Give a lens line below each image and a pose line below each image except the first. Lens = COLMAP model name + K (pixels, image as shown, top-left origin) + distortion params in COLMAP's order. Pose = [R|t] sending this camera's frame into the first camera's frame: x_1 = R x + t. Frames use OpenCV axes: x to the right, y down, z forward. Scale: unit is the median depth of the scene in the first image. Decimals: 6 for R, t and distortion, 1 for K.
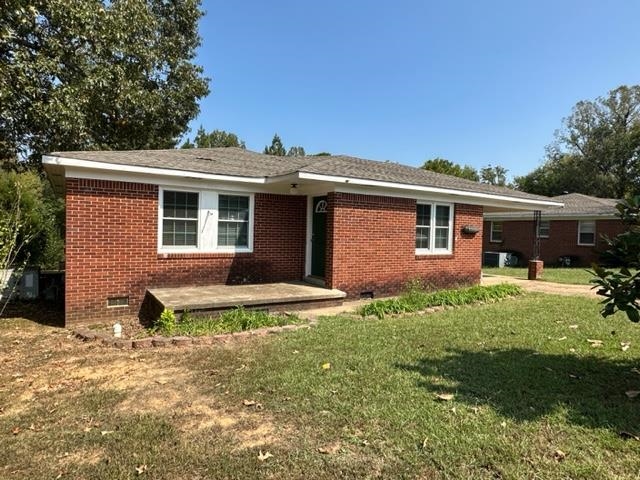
lens RADIAL K [[397.9, 0, 320.8], [0, 397.9, 238.3], [0, 0, 1]] dist [0.010094, -0.000200]
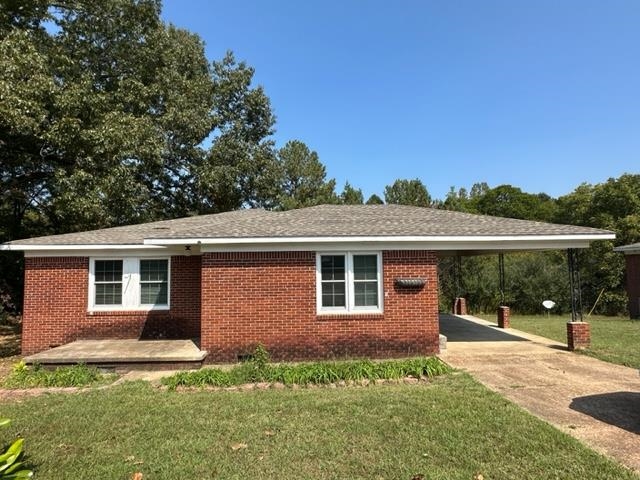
lens RADIAL K [[371.1, 0, 320.6], [0, 371.1, 242.7], [0, 0, 1]] dist [0.001362, 0.000238]
pose [[0.850515, -0.072517, -0.520928, 0.751301], [0.024676, 0.994860, -0.098203, -0.039398], [0.525372, 0.070669, 0.847933, 0.339869]]
